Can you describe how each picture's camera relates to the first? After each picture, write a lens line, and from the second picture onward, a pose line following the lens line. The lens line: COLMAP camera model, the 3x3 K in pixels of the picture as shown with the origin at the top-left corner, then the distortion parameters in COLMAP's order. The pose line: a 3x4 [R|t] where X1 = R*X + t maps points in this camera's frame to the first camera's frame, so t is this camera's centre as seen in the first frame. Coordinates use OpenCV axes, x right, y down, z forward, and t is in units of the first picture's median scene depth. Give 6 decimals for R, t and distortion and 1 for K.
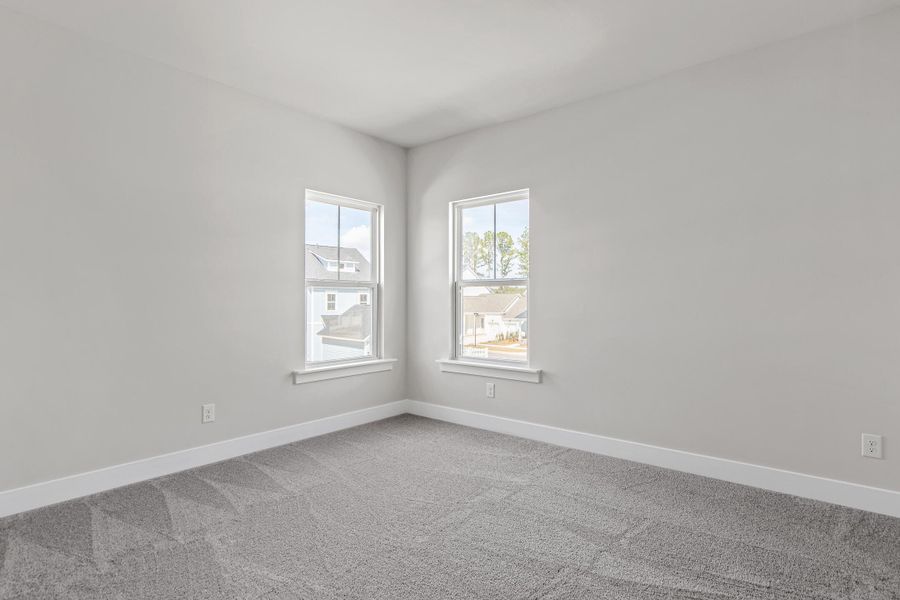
lens RADIAL K [[470.9, 0, 451.7], [0, 470.9, 304.9], [0, 0, 1]] dist [0.000133, -0.000309]
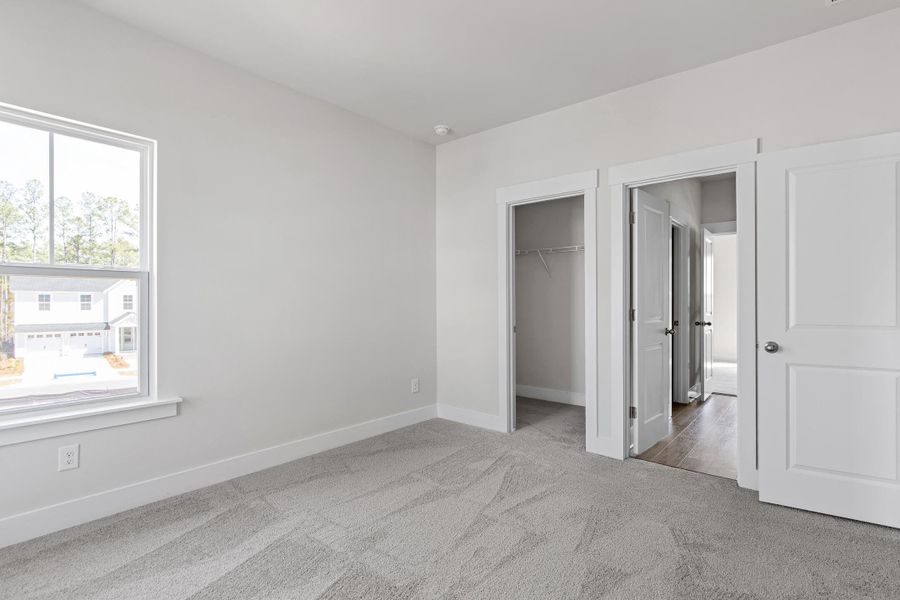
lens RADIAL K [[470.9, 0, 449.0], [0, 470.9, 300.5], [0, 0, 1]] dist [0.000133, -0.000309]
pose [[-0.047670, -0.000751, 0.998863, -0.657929], [-0.005866, 0.999983, 0.000471, -0.018380], [-0.998846, -0.005837, -0.047674, 0.714574]]
